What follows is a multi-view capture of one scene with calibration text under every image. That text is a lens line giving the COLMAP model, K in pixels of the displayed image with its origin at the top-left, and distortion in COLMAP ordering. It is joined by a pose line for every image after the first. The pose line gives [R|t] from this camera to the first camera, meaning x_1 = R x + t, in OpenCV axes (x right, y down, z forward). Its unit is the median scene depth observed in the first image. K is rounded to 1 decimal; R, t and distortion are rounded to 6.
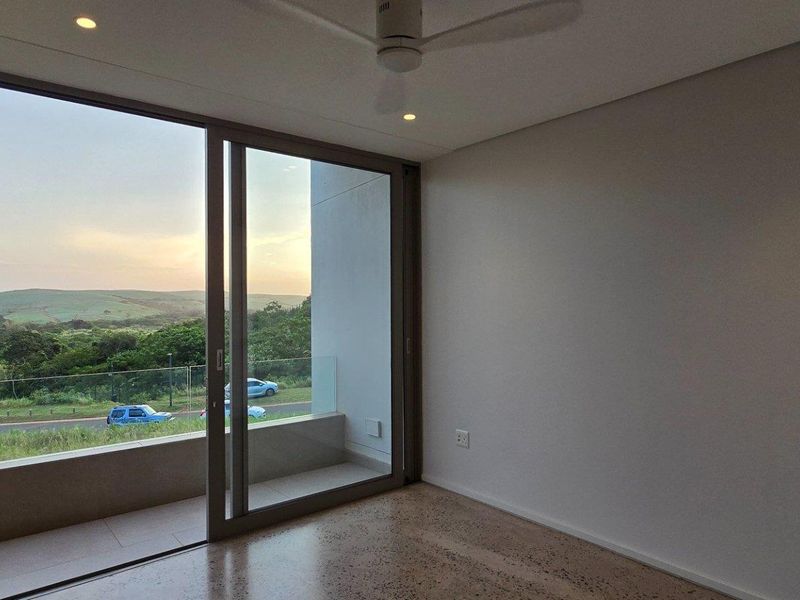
lens RADIAL K [[532.7, 0, 395.8], [0, 532.7, 302.1], [0, 0, 1]] dist [-0.009461, 0.000714]
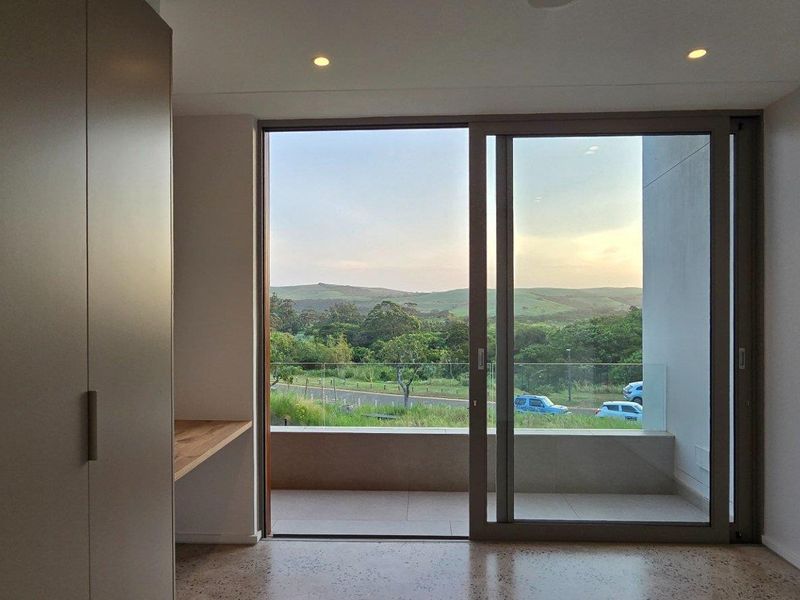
lens RADIAL K [[532.7, 0, 395.8], [0, 532.7, 302.1], [0, 0, 1]] dist [-0.009461, 0.000714]
pose [[0.738778, 0.002156, -0.673945, 0.172668], [0.001823, 0.999985, 0.005197, -0.001822], [0.673946, -0.005068, 0.738763, 0.128133]]
